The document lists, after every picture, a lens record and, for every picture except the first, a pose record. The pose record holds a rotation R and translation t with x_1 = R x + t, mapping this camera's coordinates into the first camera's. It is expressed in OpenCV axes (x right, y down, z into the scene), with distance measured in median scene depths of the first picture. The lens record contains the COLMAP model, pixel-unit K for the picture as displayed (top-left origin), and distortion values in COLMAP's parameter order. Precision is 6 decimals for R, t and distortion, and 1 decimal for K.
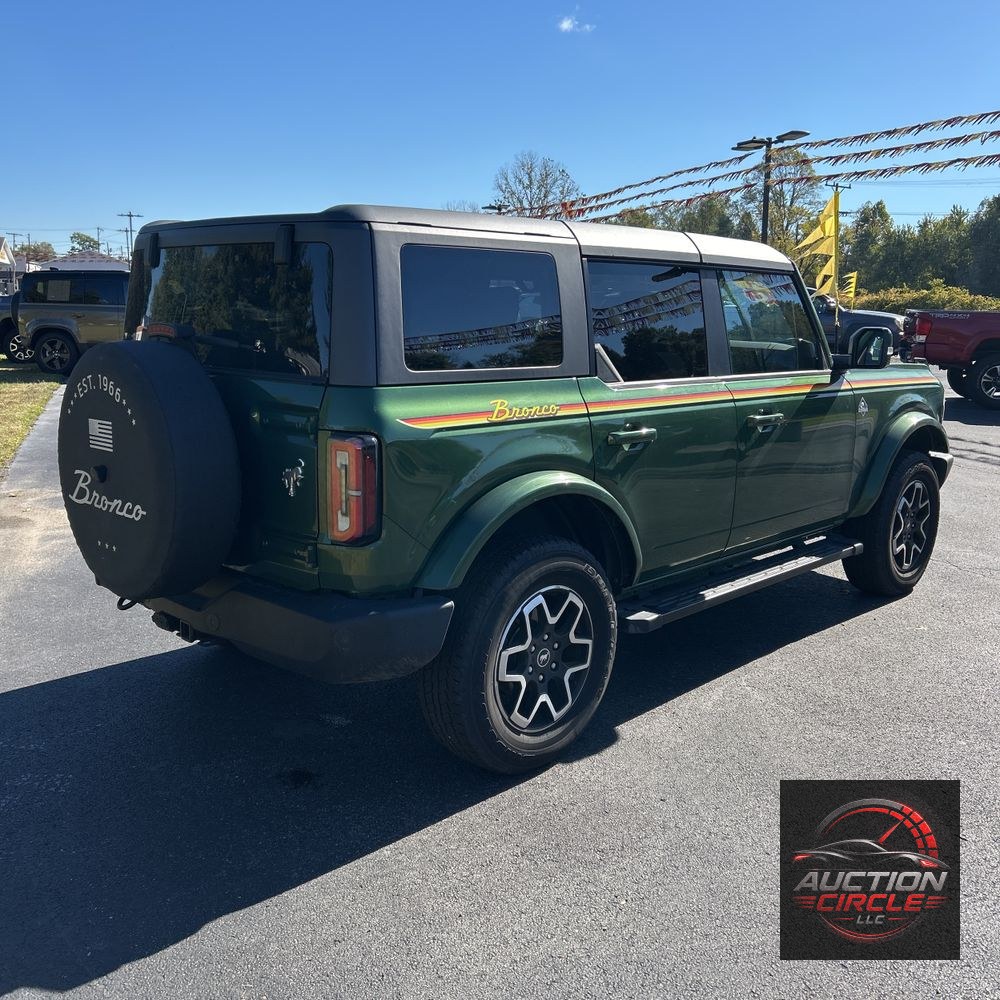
lens RADIAL K [[1041.0, 0, 499.8], [0, 1041.0, 465.9], [0, 0, 1]] dist [0.163336, -0.007625]
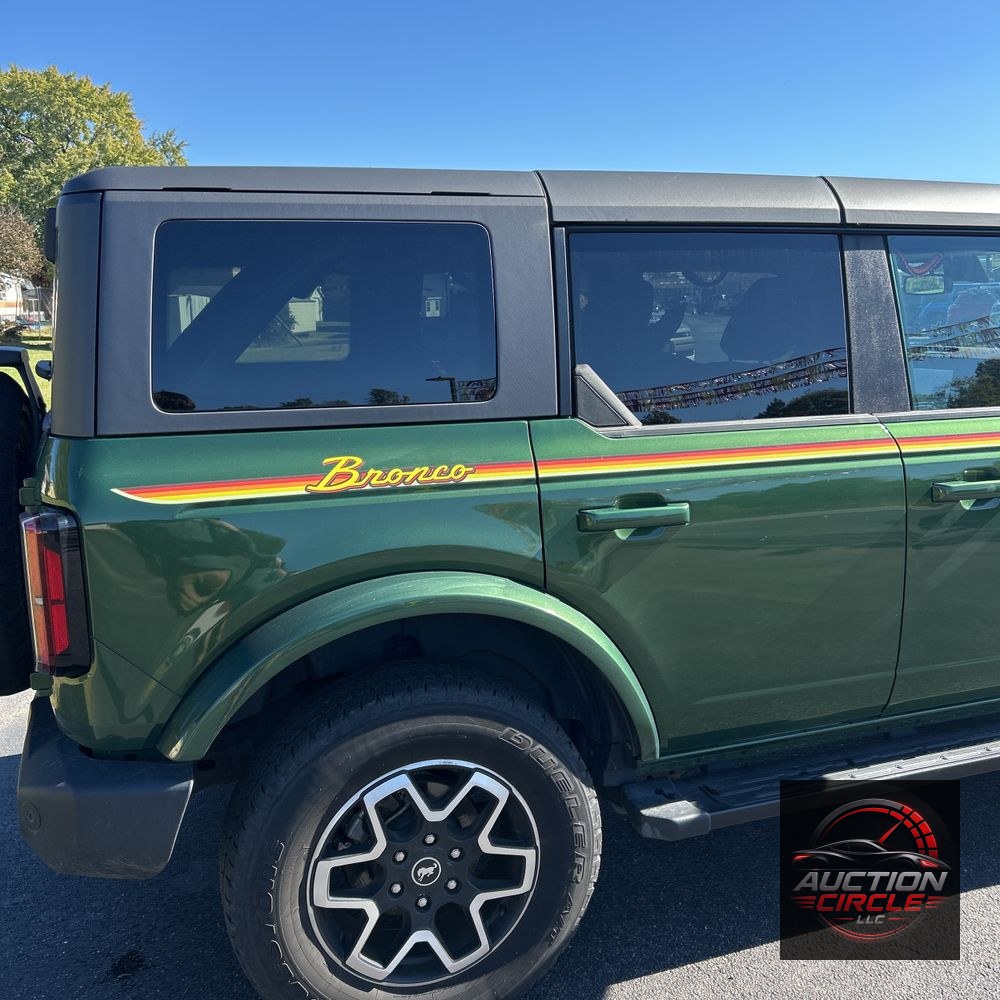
lens RADIAL K [[1000.6, 0, 501.2], [0, 1000.6, 482.3], [0, 0, 1]] dist [0.043978, -0.049710]
pose [[0.882733, 0.033447, -0.468683, 0.353606], [-0.033376, 0.999407, 0.008461, -0.054381], [0.468688, 0.008174, 0.883326, 0.491855]]
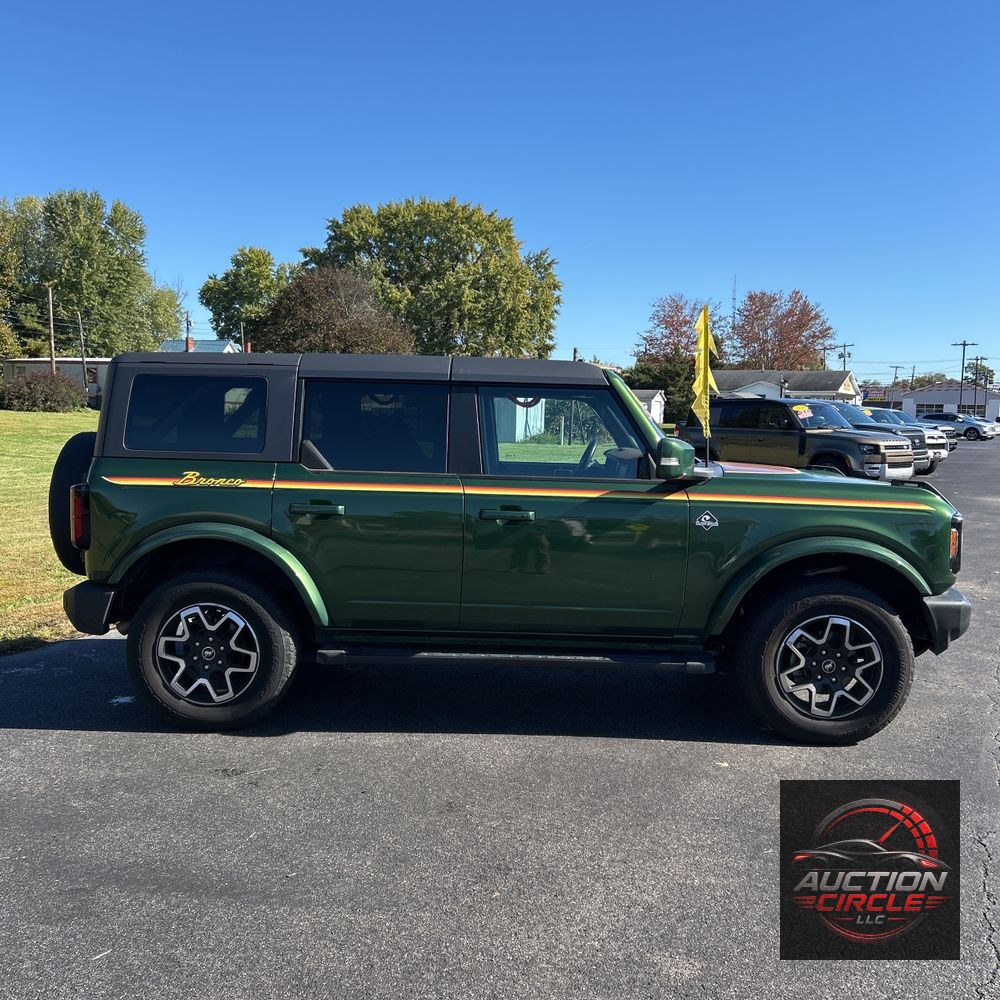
lens RADIAL K [[987.7, 0, 500.0], [0, 987.7, 500.0], [0, 0, 1]] dist [0.105558, -0.233211]
pose [[0.663202, 0.049318, -0.746814, 1.317517], [-0.125047, 0.991102, -0.045597, -0.012996], [0.737920, 0.123627, 0.663468, 0.363571]]
